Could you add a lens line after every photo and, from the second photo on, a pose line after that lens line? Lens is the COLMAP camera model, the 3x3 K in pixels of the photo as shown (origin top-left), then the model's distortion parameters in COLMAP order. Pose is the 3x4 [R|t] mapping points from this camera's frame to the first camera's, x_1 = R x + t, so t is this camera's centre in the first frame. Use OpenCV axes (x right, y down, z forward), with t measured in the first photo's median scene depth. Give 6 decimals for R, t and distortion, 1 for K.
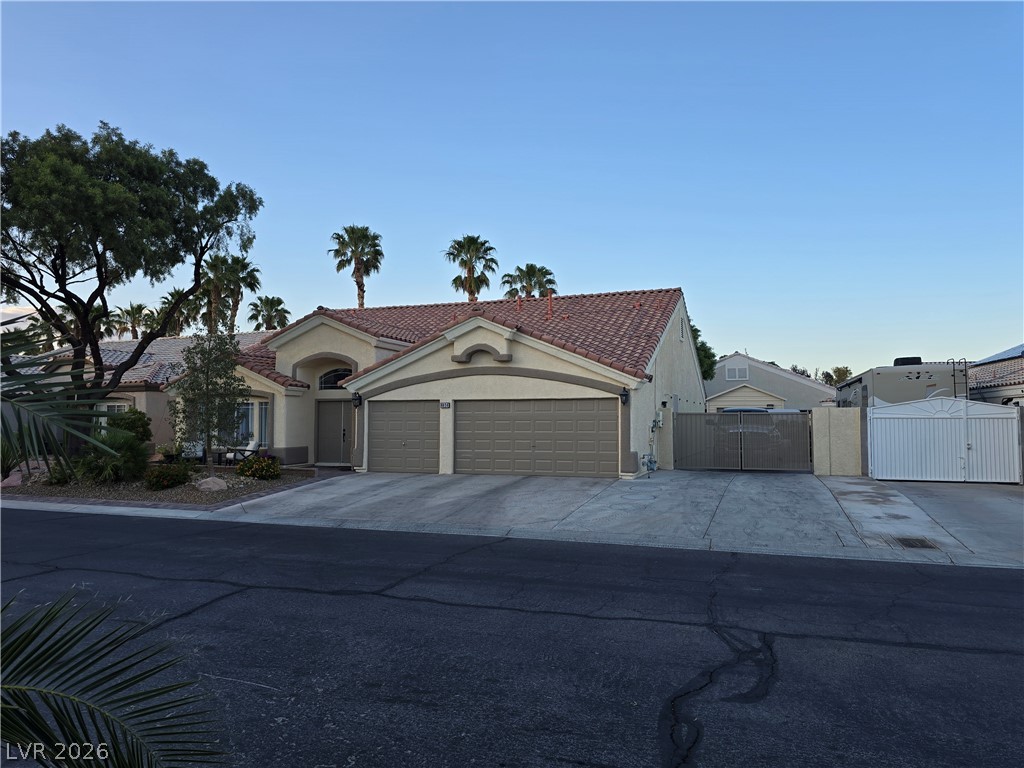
lens RADIAL K [[719.6, 0, 504.8], [0, 719.6, 382.9], [0, 0, 1]] dist [0.067368, -0.054185]
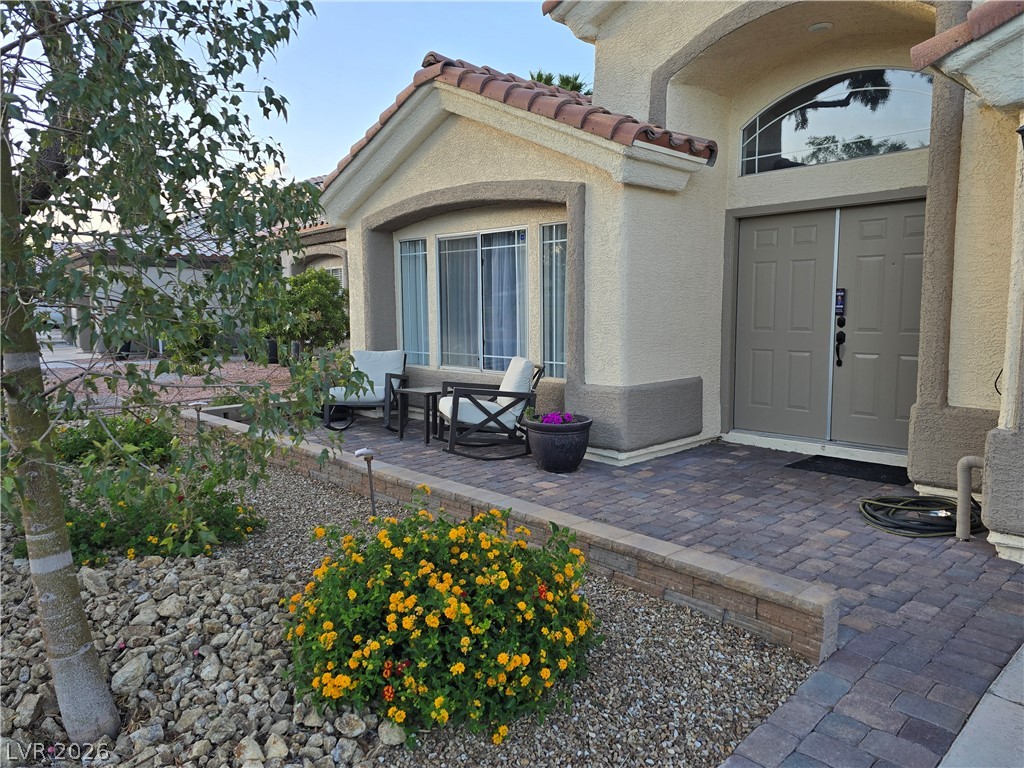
lens RADIAL K [[719.7, 0, 516.9], [0, 719.7, 385.5], [0, 0, 1]] dist [0.068233, -0.055285]
pose [[0.900953, 0.044443, -0.431635, -0.235757], [0.027102, 0.987035, 0.158201, 0.047524], [0.433069, -0.154230, 0.888068, 0.785075]]
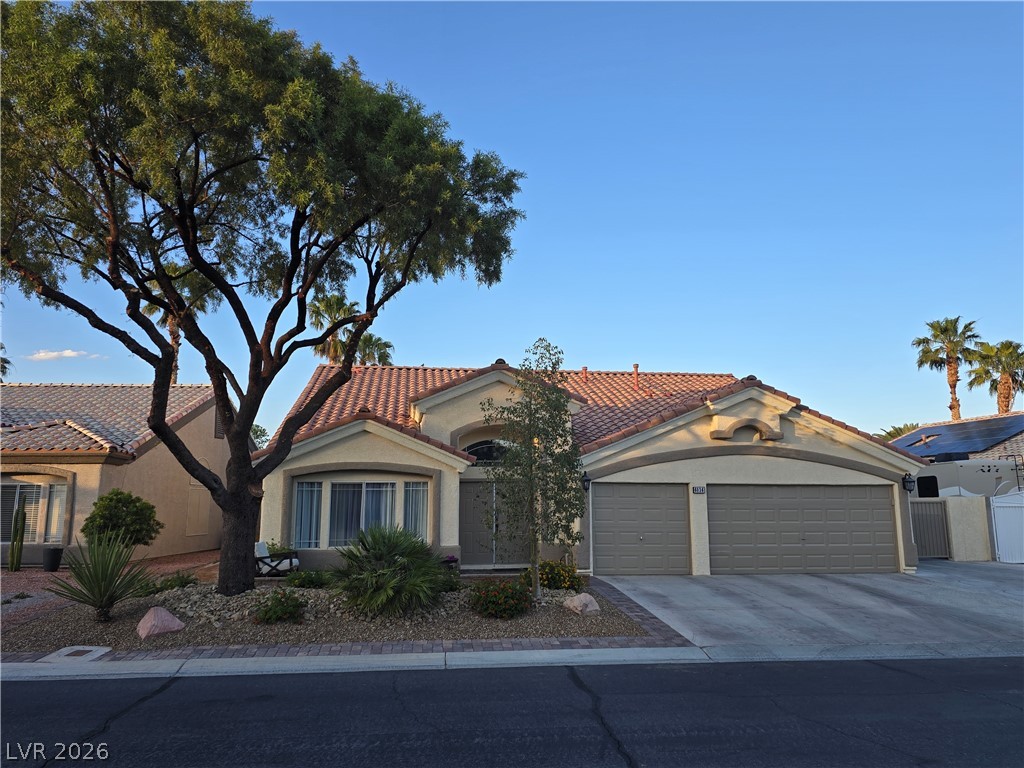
lens RADIAL K [[719.7, 0, 516.9], [0, 719.7, 385.5], [0, 0, 1]] dist [0.068233, -0.055285]
pose [[0.881074, 0.077603, 0.466568, -0.634085], [-0.023733, 0.992459, -0.120256, 0.015854], [-0.472382, 0.094881, 0.876272, 0.336108]]
